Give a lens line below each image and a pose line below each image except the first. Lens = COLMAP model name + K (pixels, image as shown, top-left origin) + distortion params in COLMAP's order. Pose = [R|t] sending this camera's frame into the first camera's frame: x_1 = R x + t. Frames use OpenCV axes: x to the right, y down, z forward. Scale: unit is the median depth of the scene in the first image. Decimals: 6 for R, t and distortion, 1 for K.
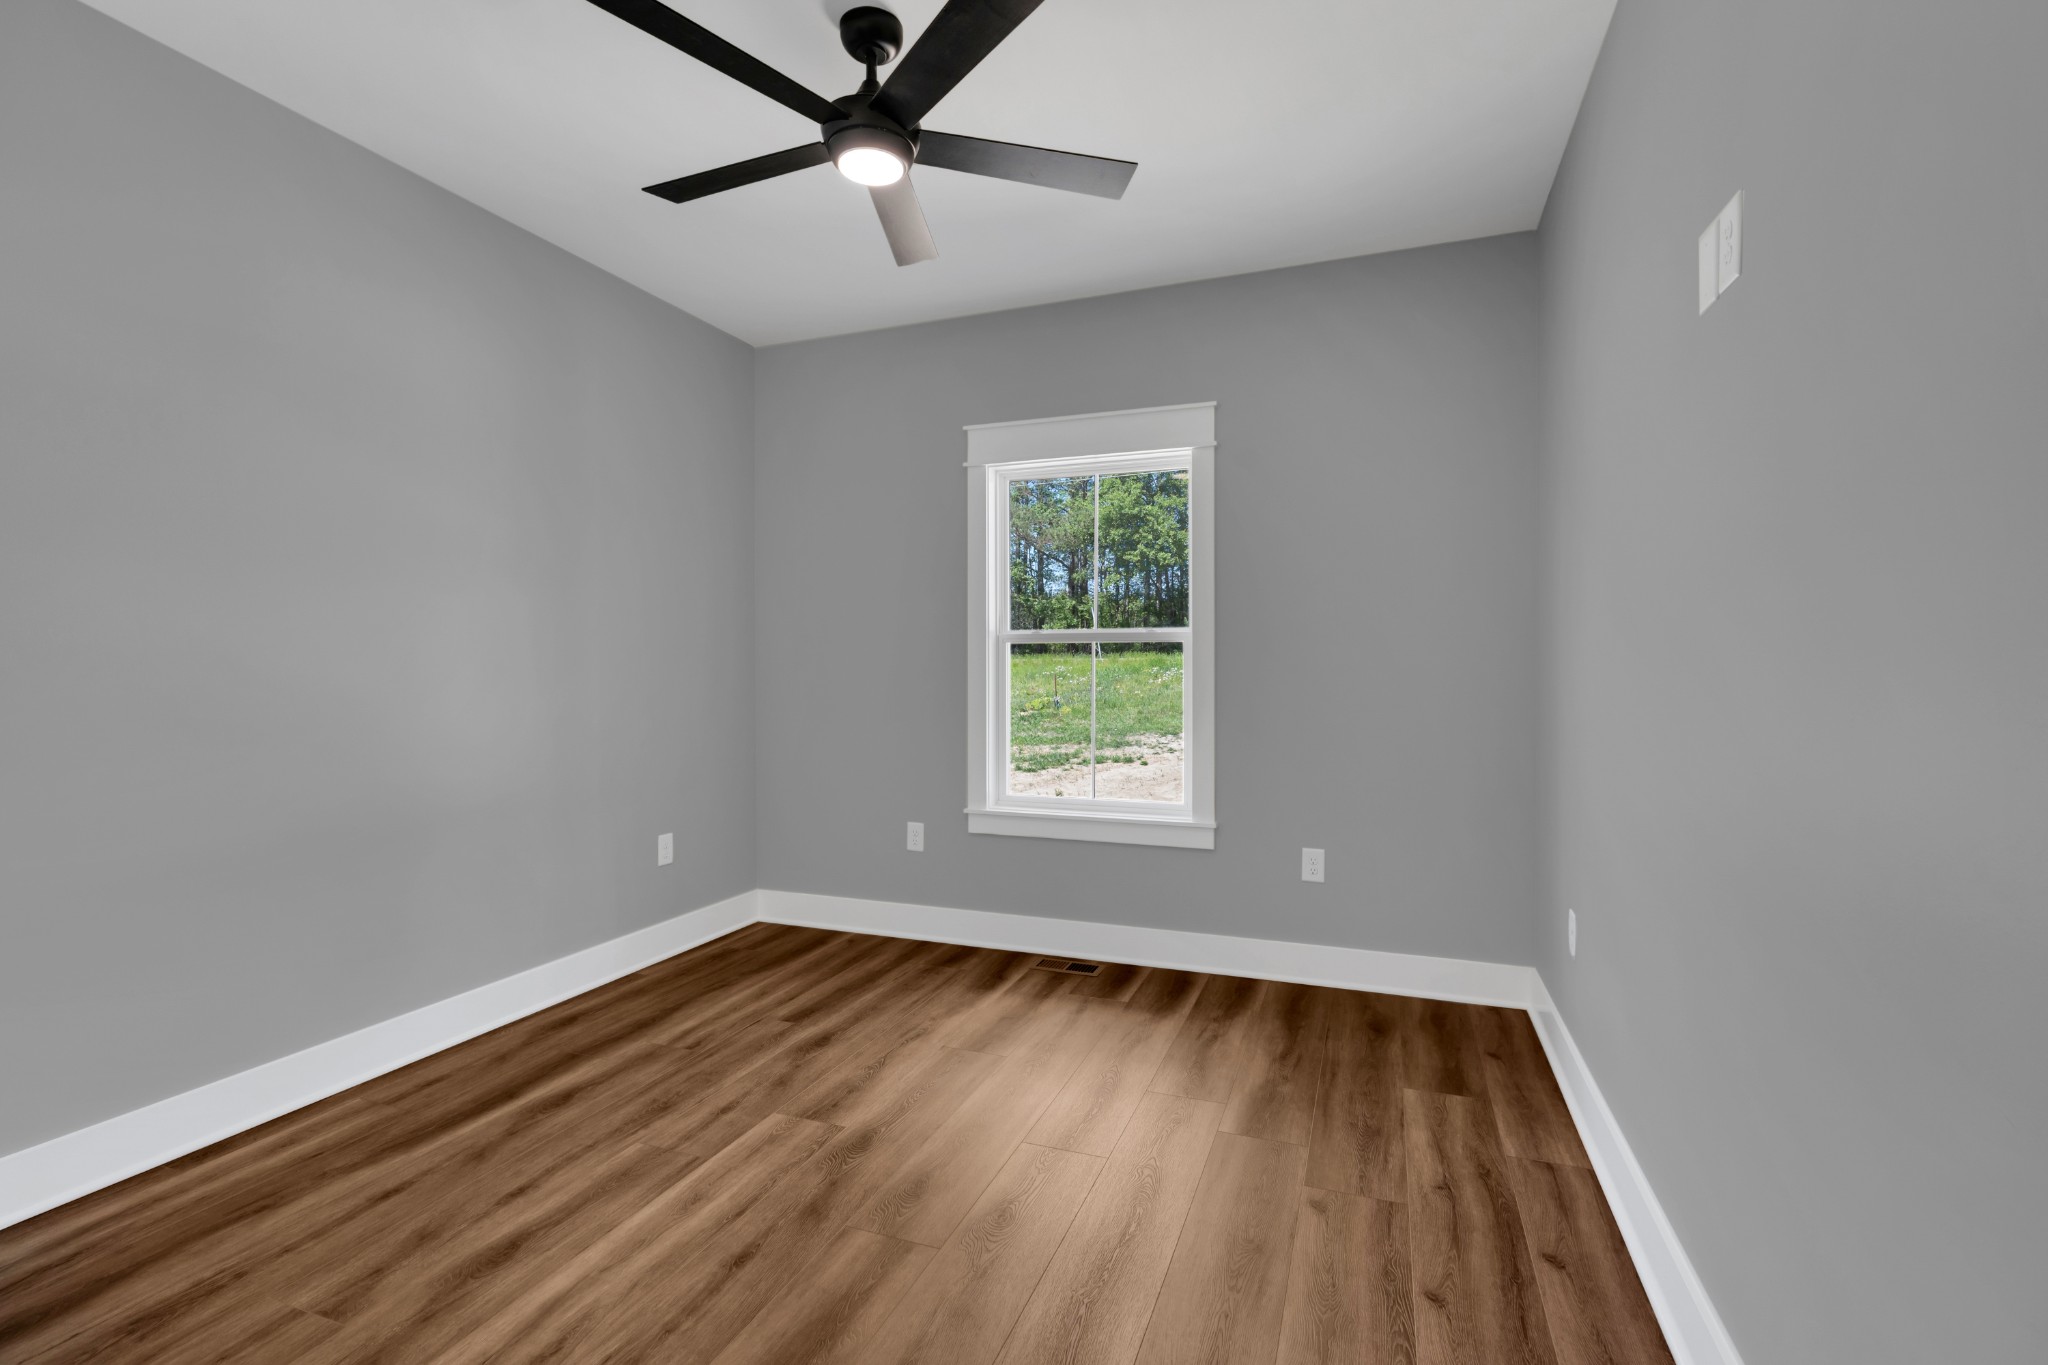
lens RADIAL K [[943.6, 0, 1022.2], [0, 943.6, 679.4], [0, 0, 1]] dist [0.000330, 0.002509]
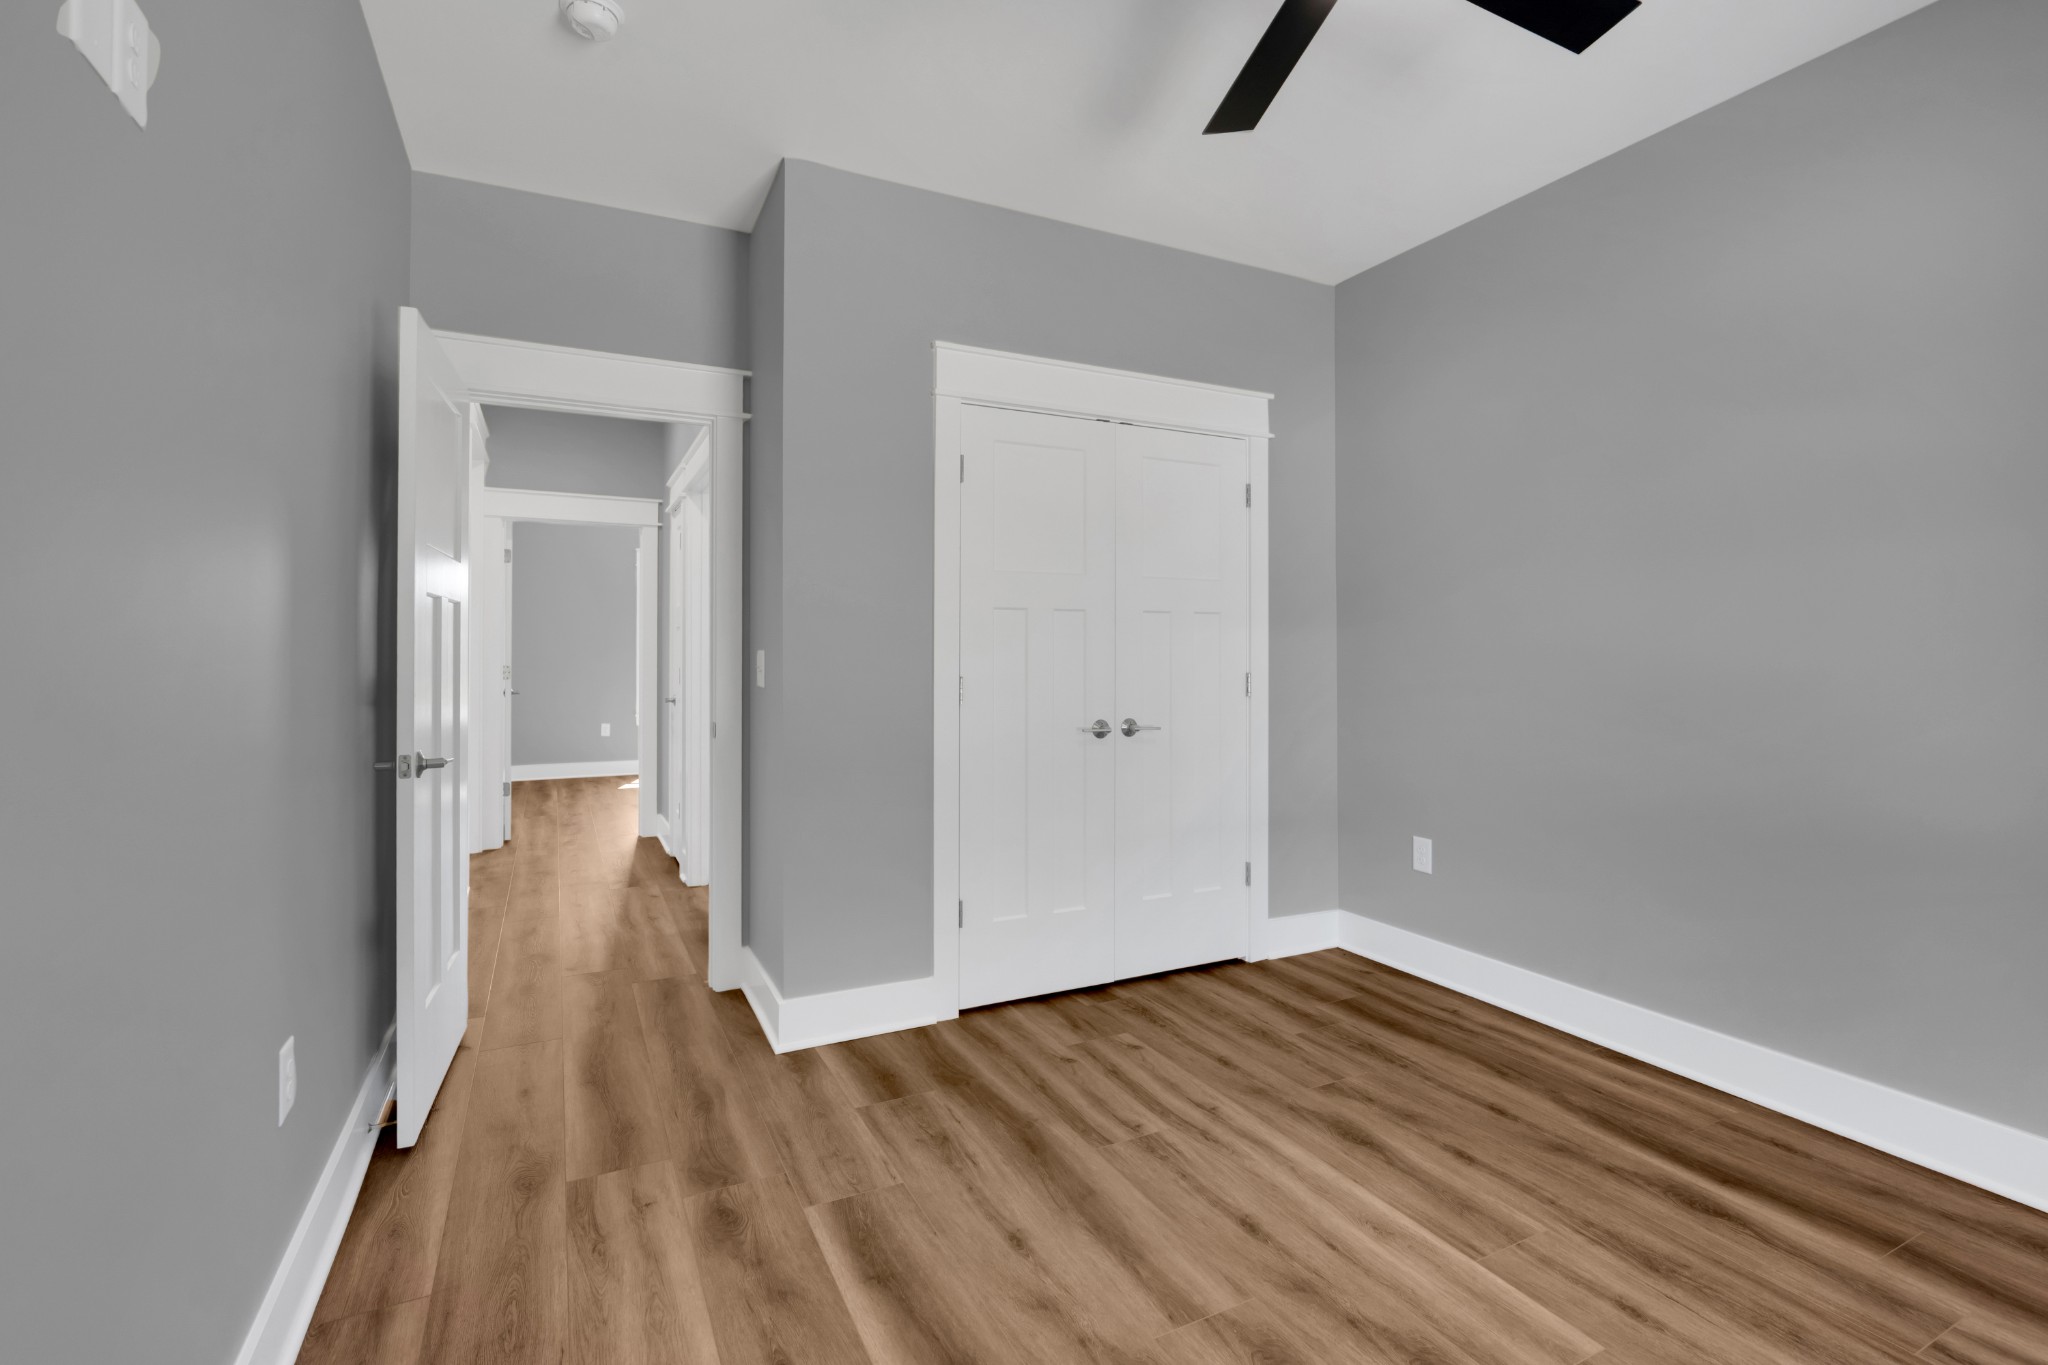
lens RADIAL K [[943.6, 0, 1034.5], [0, 943.6, 664.1], [0, 0, 1]] dist [0.000330, 0.002509]
pose [[-0.666037, 0.012640, -0.745811, 0.543688], [-0.006596, 0.999718, 0.022833, -0.018689], [0.745889, 0.020127, -0.665766, 1.315322]]
